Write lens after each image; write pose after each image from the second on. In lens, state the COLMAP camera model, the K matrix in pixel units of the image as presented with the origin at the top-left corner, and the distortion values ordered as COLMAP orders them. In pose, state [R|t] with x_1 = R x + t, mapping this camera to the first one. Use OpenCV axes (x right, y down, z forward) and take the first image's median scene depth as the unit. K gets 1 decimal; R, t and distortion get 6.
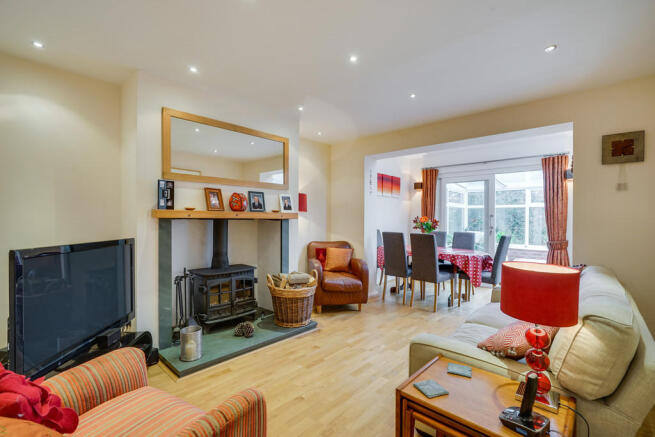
lens RADIAL K [[293.8, 0, 327.0], [0, 293.8, 220.8], [0, 0, 1]] dist [0.002717, -0.000126]
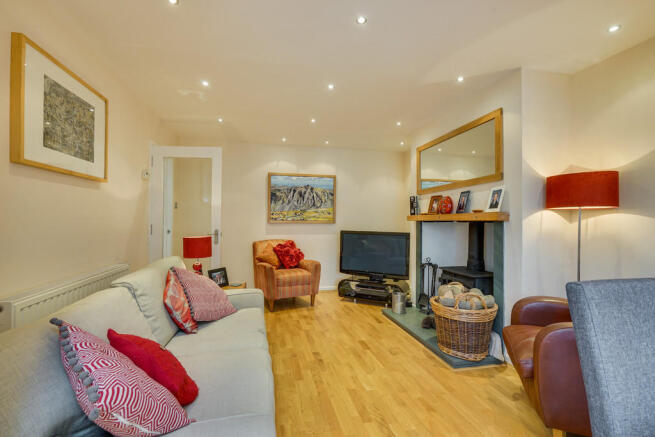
lens RADIAL K [[293.8, 0, 326.9], [0, 293.8, 219.5], [0, 0, 1]] dist [0.002717, -0.000126]
pose [[-0.568454, -0.008300, -0.822674, 0.858928], [-0.007337, 0.999960, -0.005019, -0.003241], [0.822683, 0.003182, -0.568492, 1.319610]]
